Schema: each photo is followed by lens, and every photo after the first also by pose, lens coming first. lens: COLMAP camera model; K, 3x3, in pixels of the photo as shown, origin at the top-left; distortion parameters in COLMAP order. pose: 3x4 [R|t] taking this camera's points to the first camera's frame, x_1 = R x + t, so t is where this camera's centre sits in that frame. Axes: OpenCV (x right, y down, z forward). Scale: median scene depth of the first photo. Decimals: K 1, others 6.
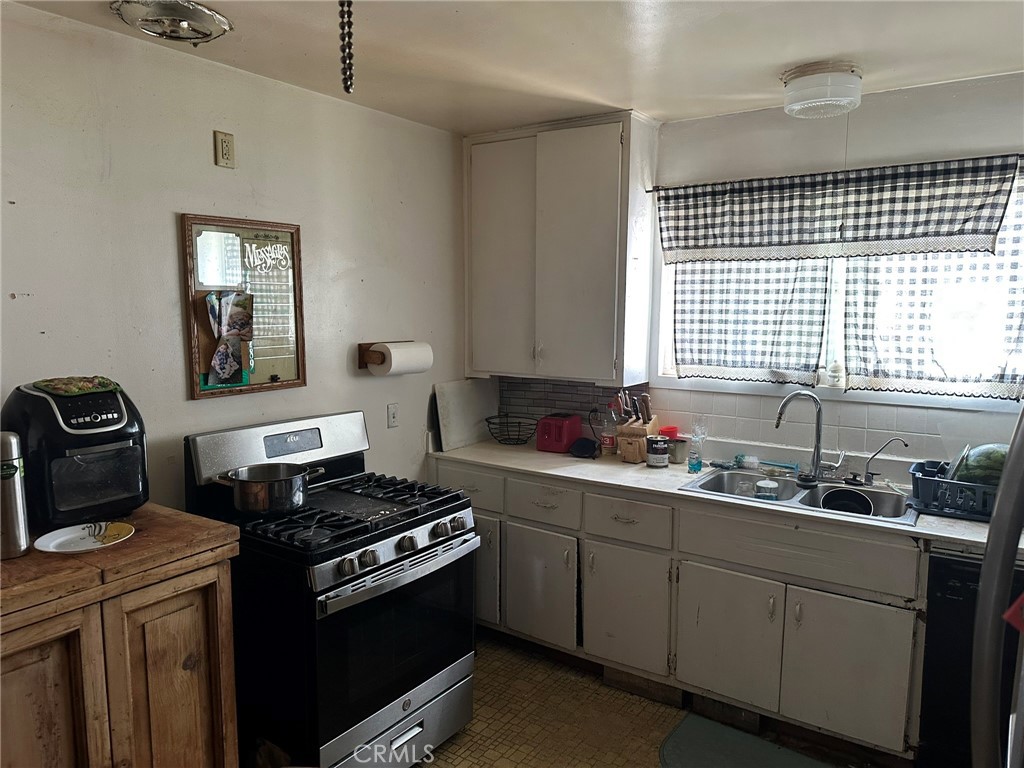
lens RADIAL K [[730.3, 0, 510.2], [0, 730.3, 390.0], [0, 0, 1]] dist [0.034536, -0.036641]
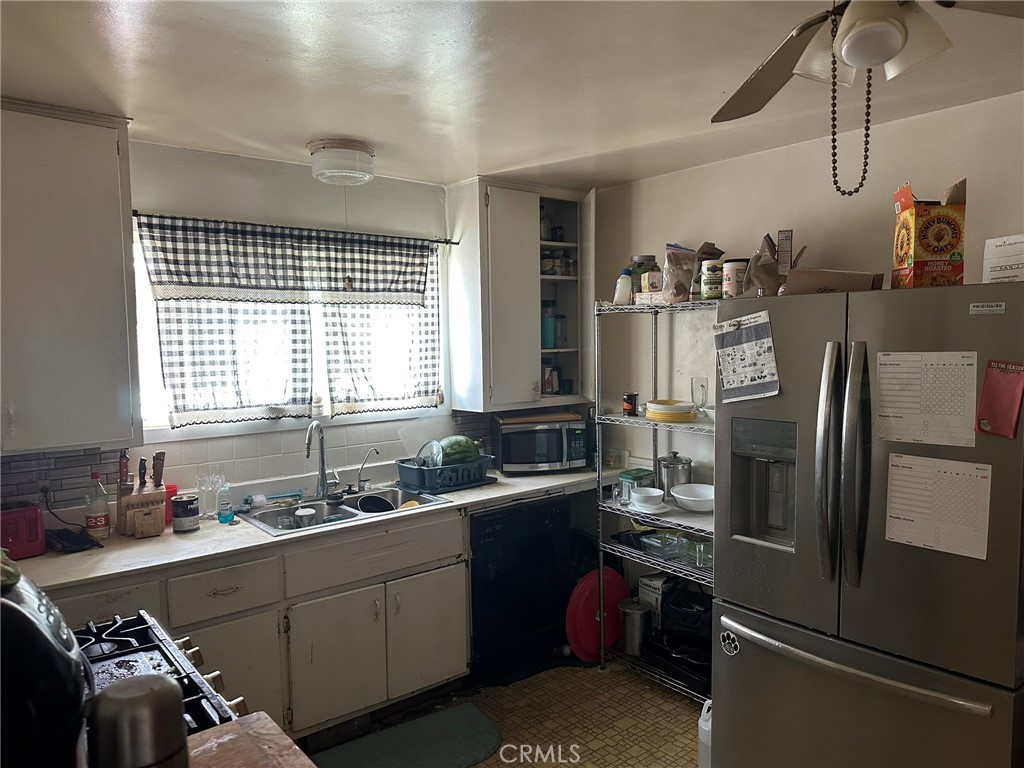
lens RADIAL K [[730.3, 0, 511.5], [0, 730.3, 384.4], [0, 0, 1]] dist [0.034536, -0.036641]
pose [[0.251814, -0.063499, 0.965690, -0.584768], [0.131689, 0.990812, 0.030811, -0.048111], [-0.958774, 0.119412, 0.257863, 0.416005]]
